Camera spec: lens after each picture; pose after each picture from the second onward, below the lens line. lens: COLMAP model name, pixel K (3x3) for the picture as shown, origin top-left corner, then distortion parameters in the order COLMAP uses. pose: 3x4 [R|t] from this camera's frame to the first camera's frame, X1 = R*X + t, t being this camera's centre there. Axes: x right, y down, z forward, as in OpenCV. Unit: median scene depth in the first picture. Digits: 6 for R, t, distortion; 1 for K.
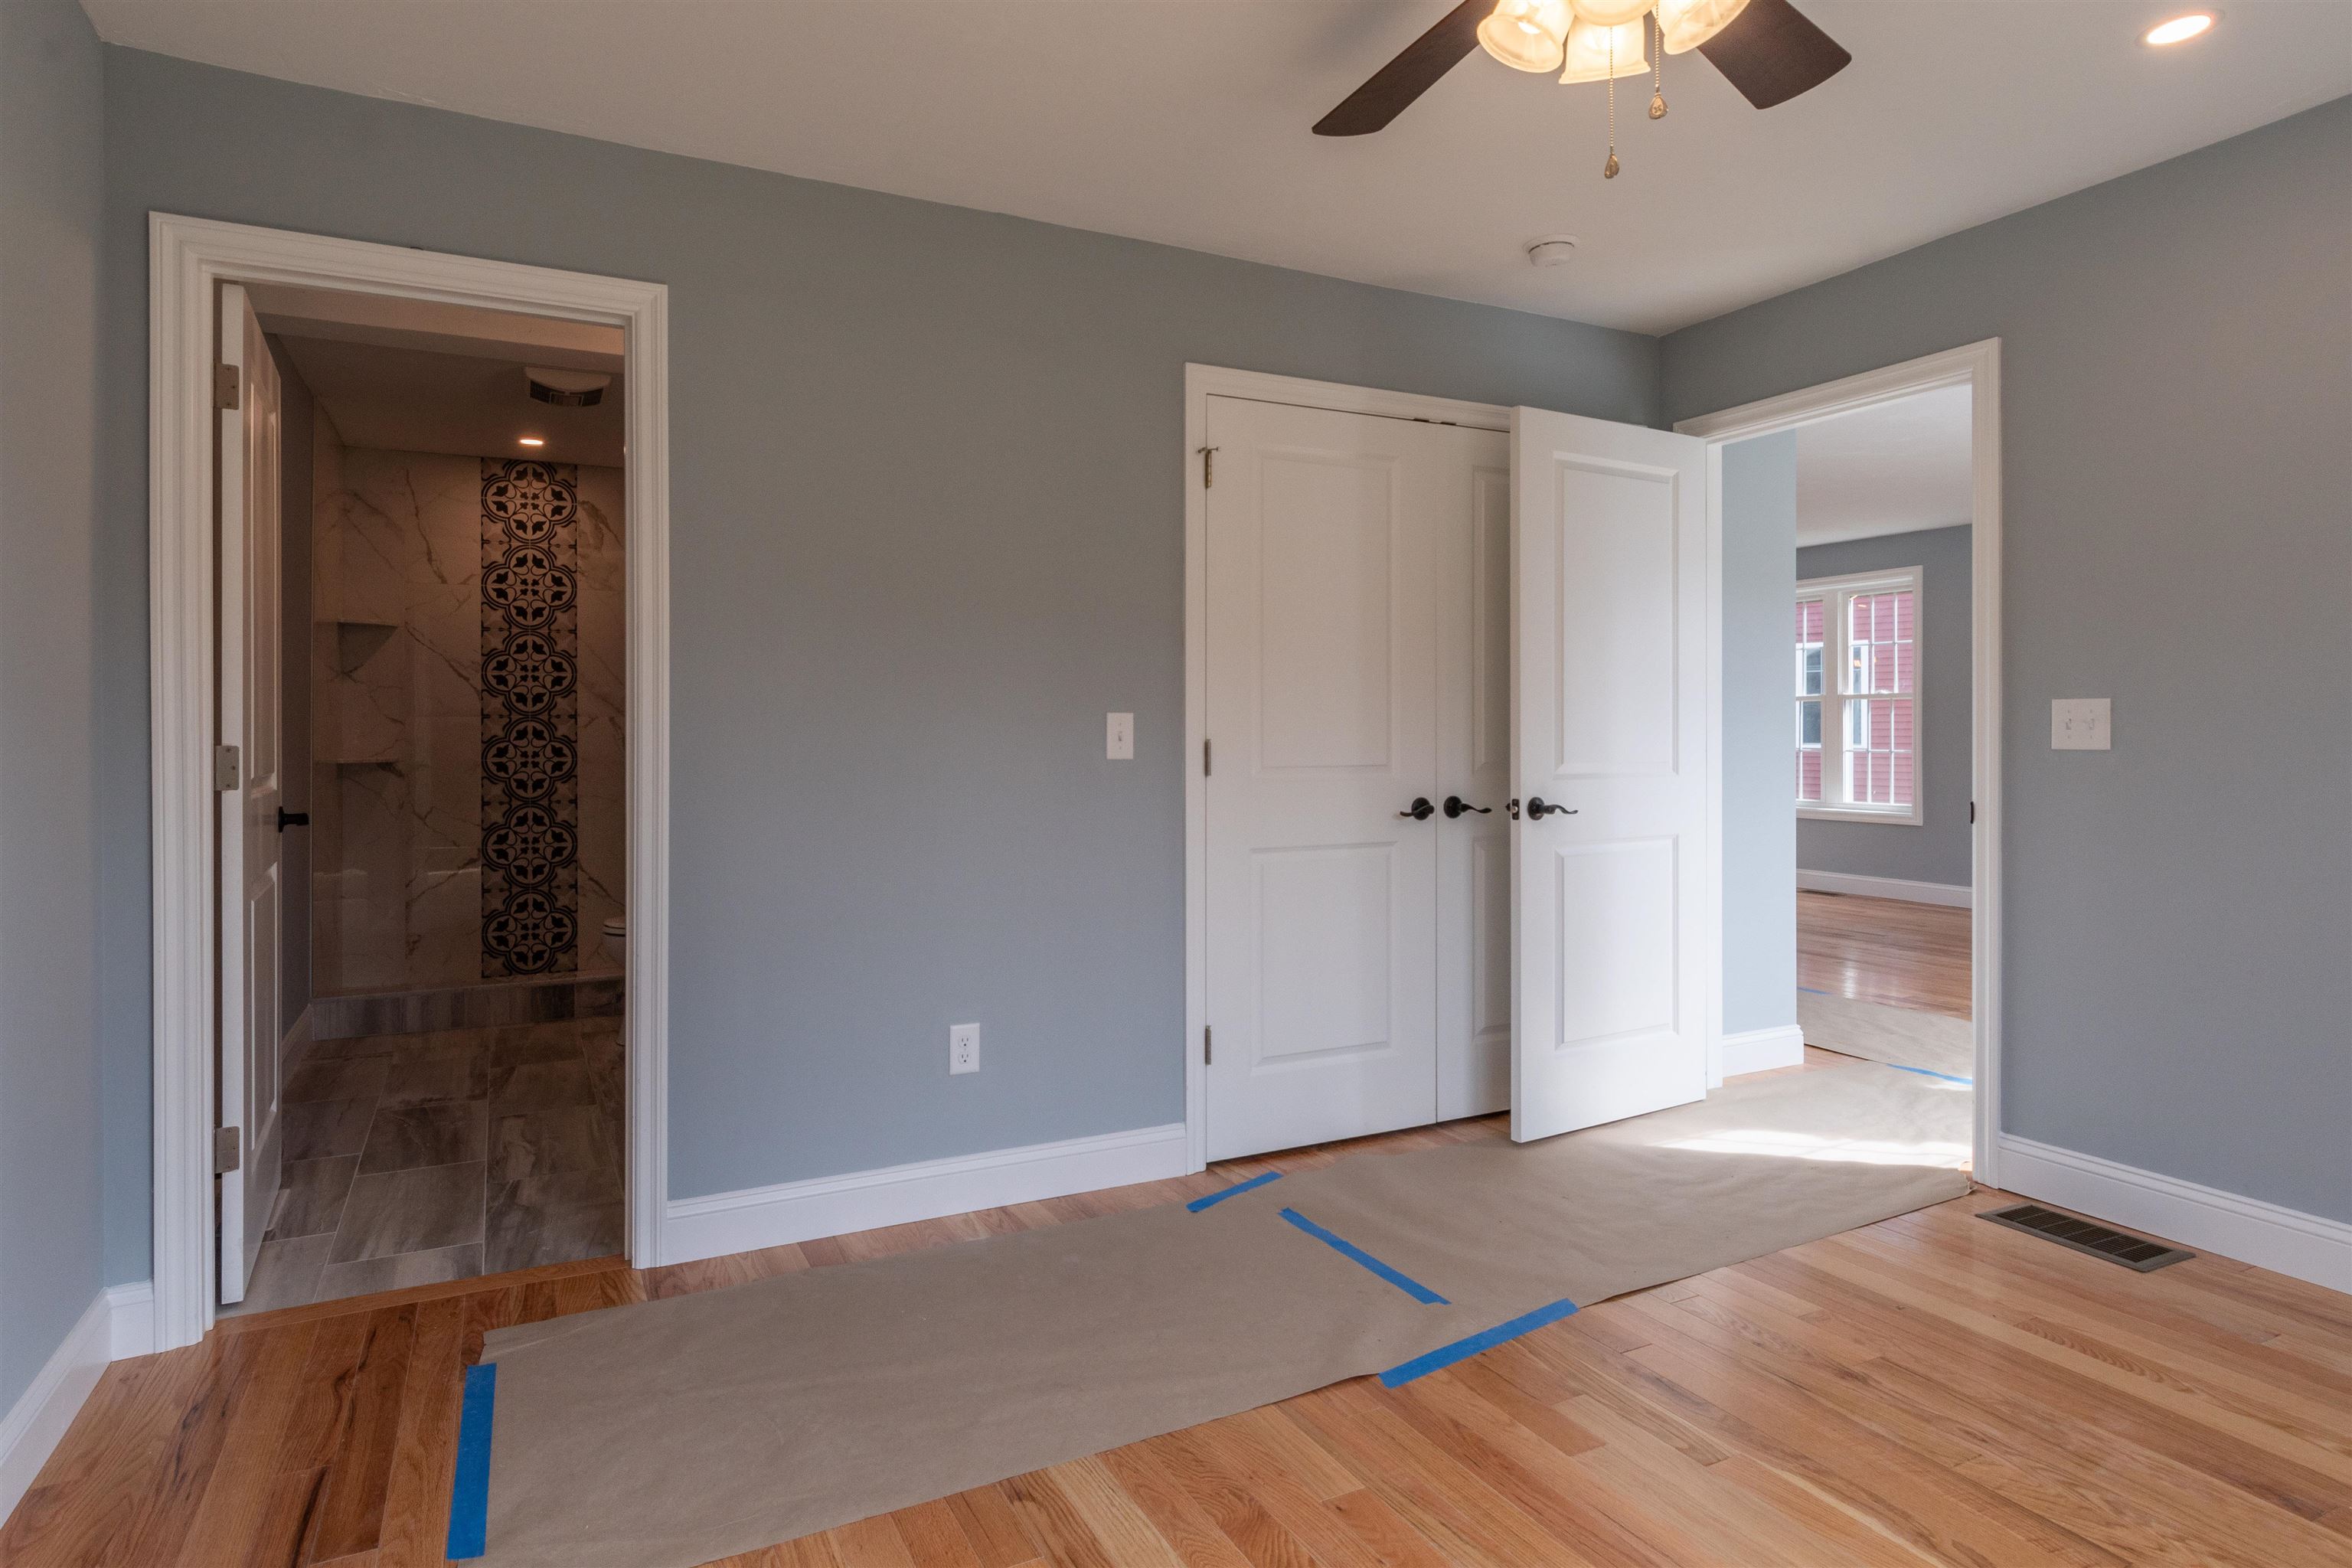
lens RADIAL K [[1269.4, 0, 1117.7], [0, 1269.4, 710.5], [0, 0, 1]] dist [-0.000081, 0.000542]
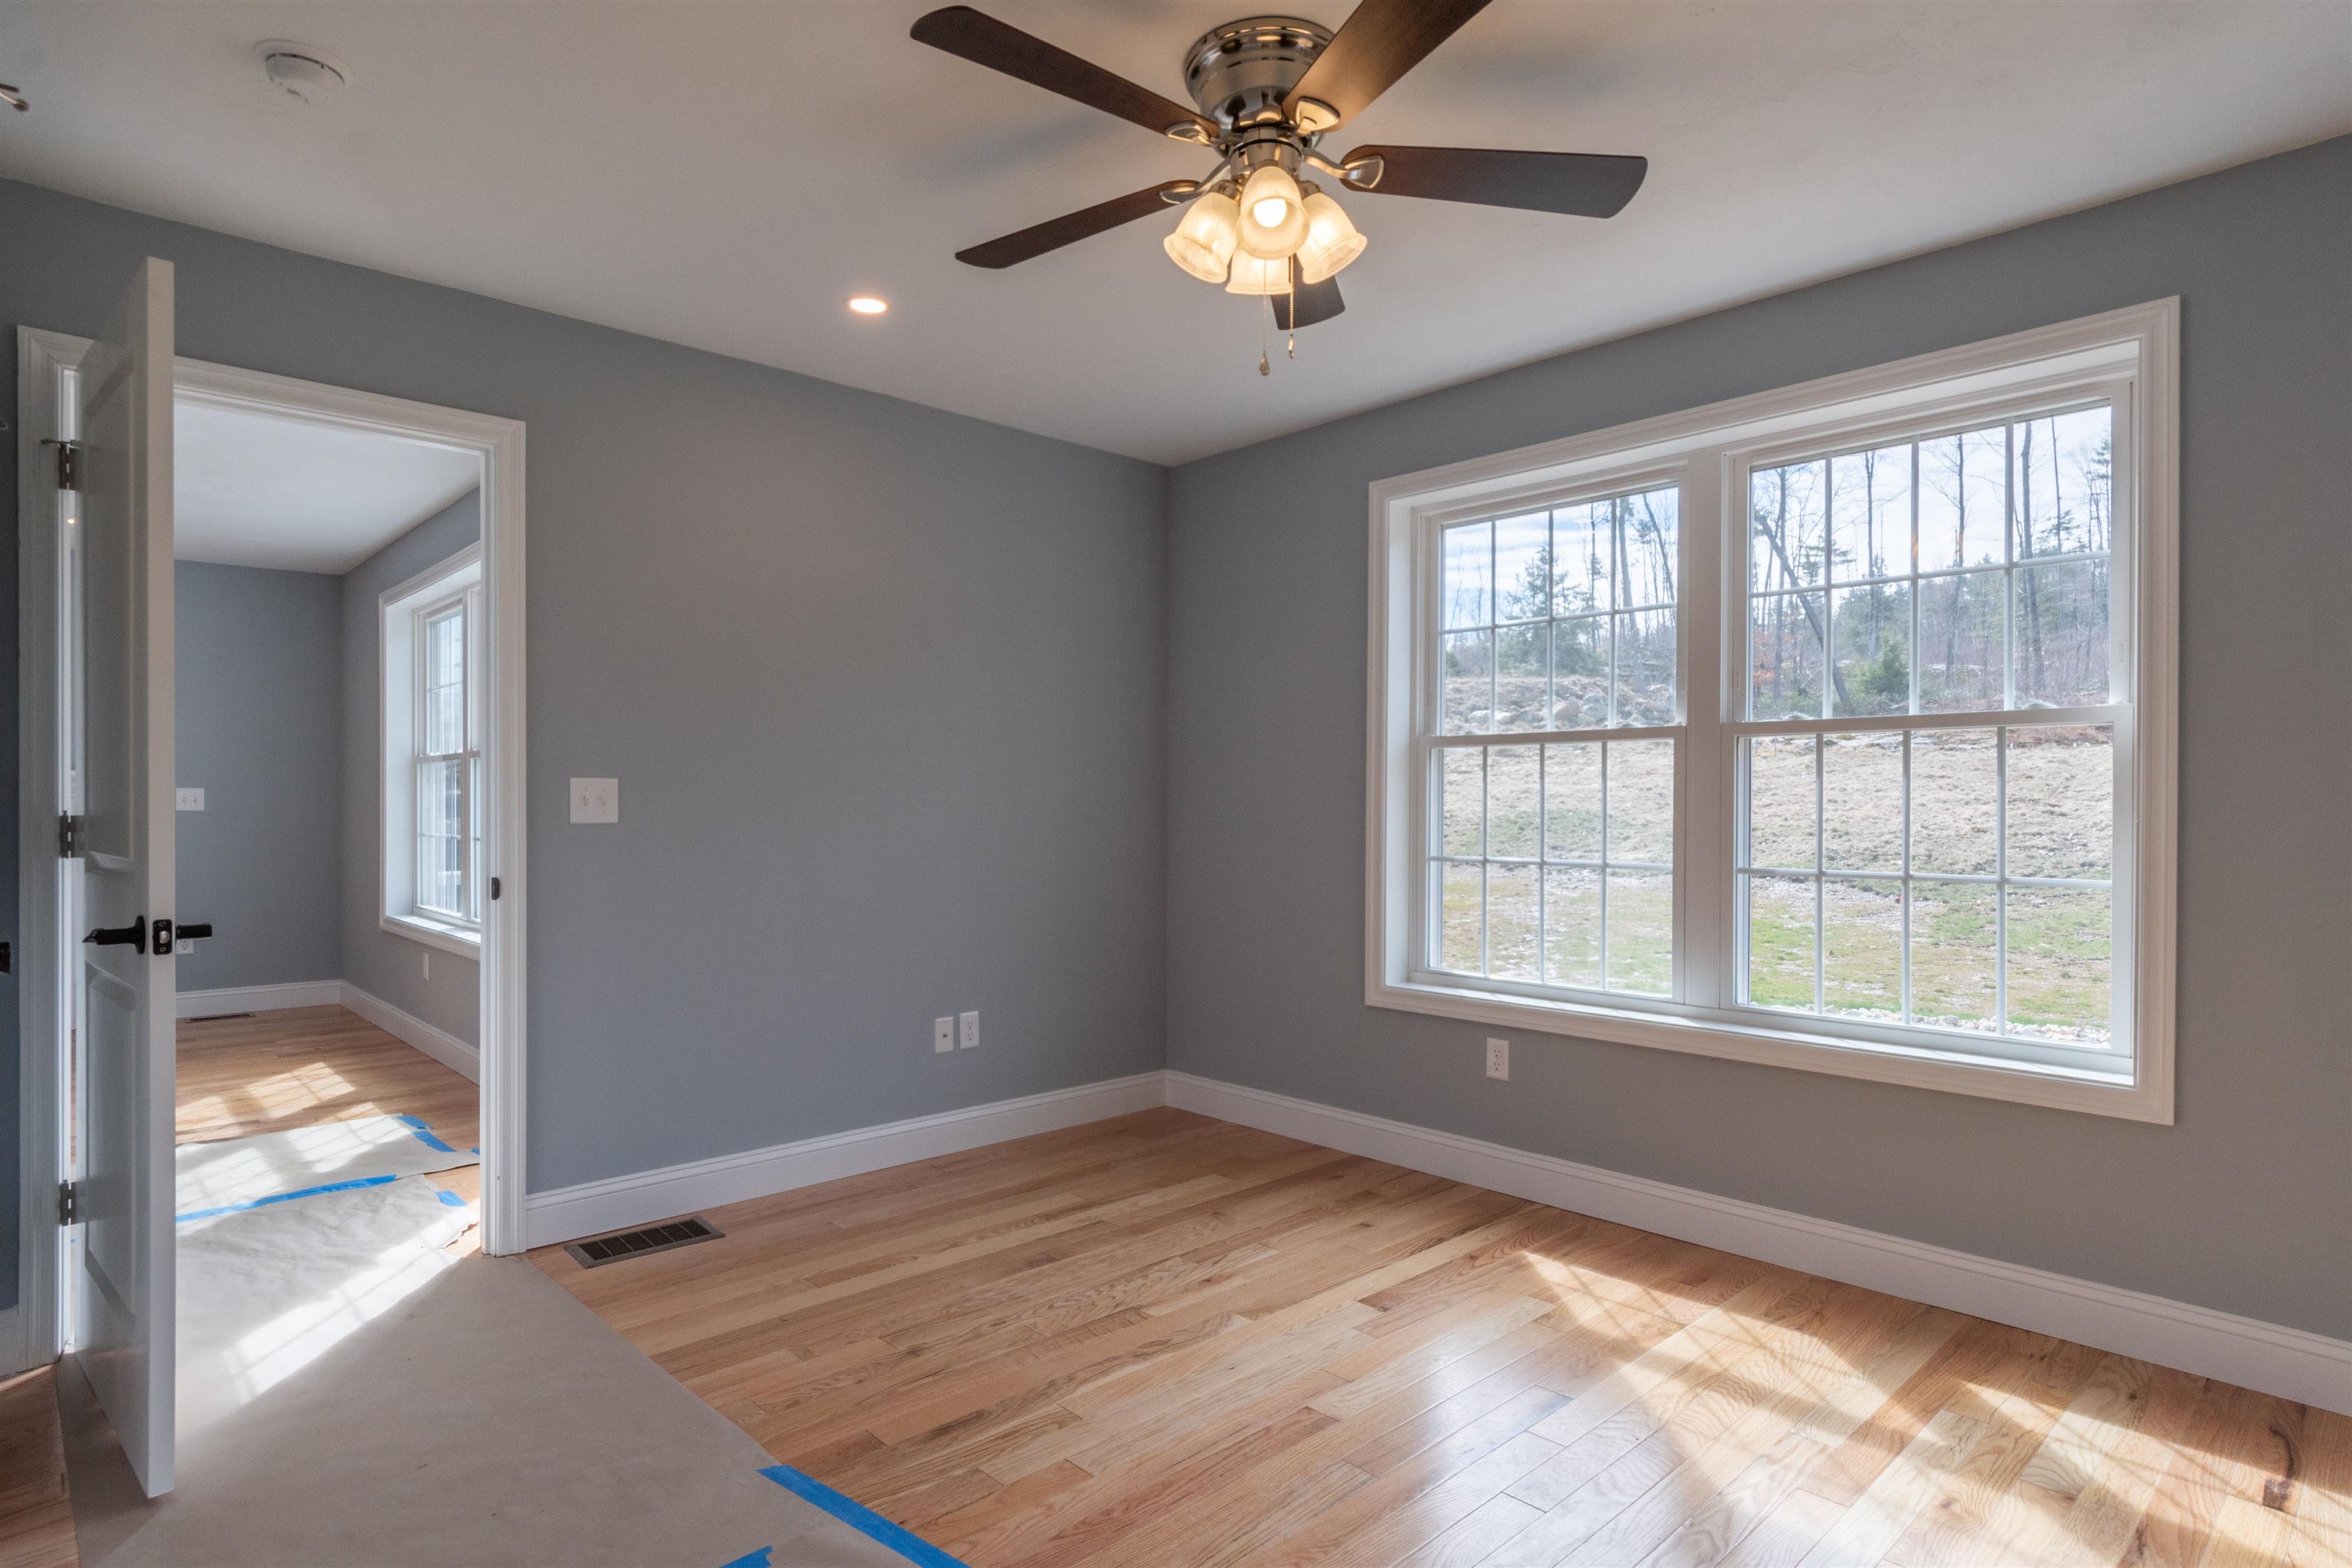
lens RADIAL K [[1275.1, 0, 1176.0], [0, 1275.1, 784.0], [0, 0, 1]] dist [0.002415, -0.001435]
pose [[-0.304469, 0.011326, 0.952455, -0.934073], [-0.013727, 0.999773, -0.016277, 0.014427], [-0.952423, -0.018030, -0.304245, 1.670800]]
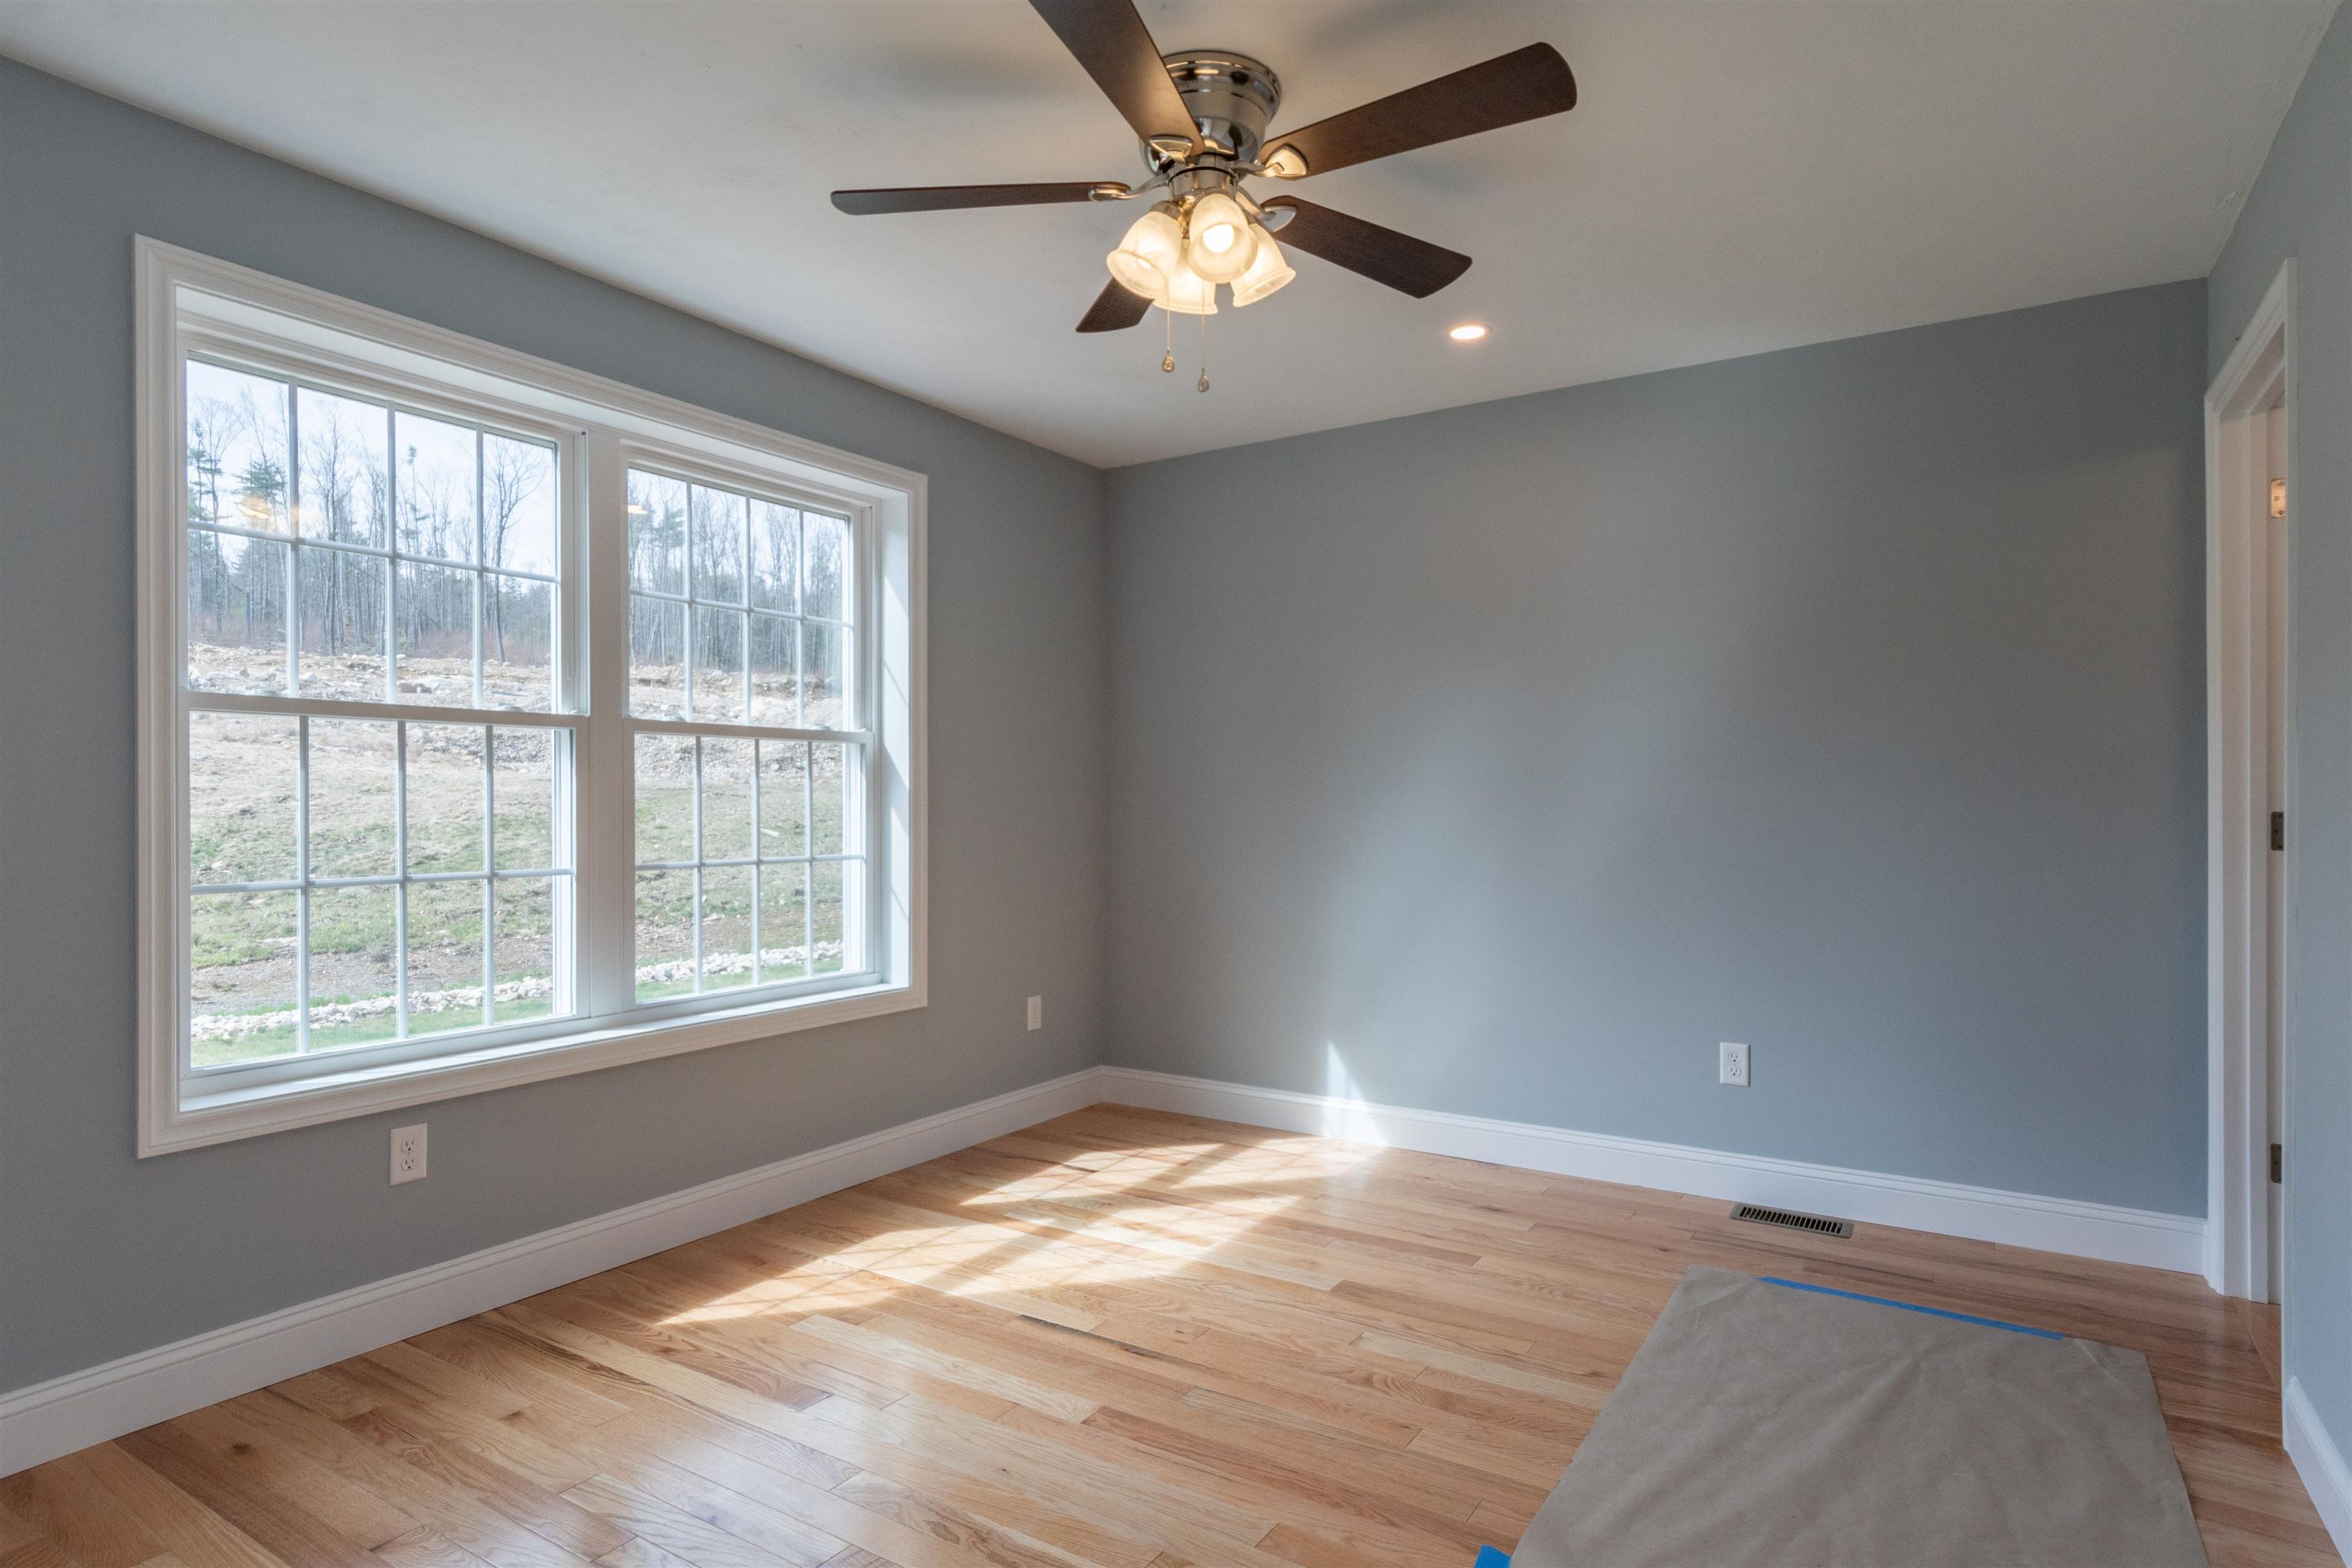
lens RADIAL K [[1239.7, 0, 1176.0], [0, 1239.7, 784.0], [0, 0, 1]] dist [-0.002608, -0.001237]
pose [[-0.850439, -0.008200, -0.526010, 1.249660], [0.004229, 0.999740, -0.022423, 0.022735], [0.526057, -0.021294, -0.850183, 2.373662]]
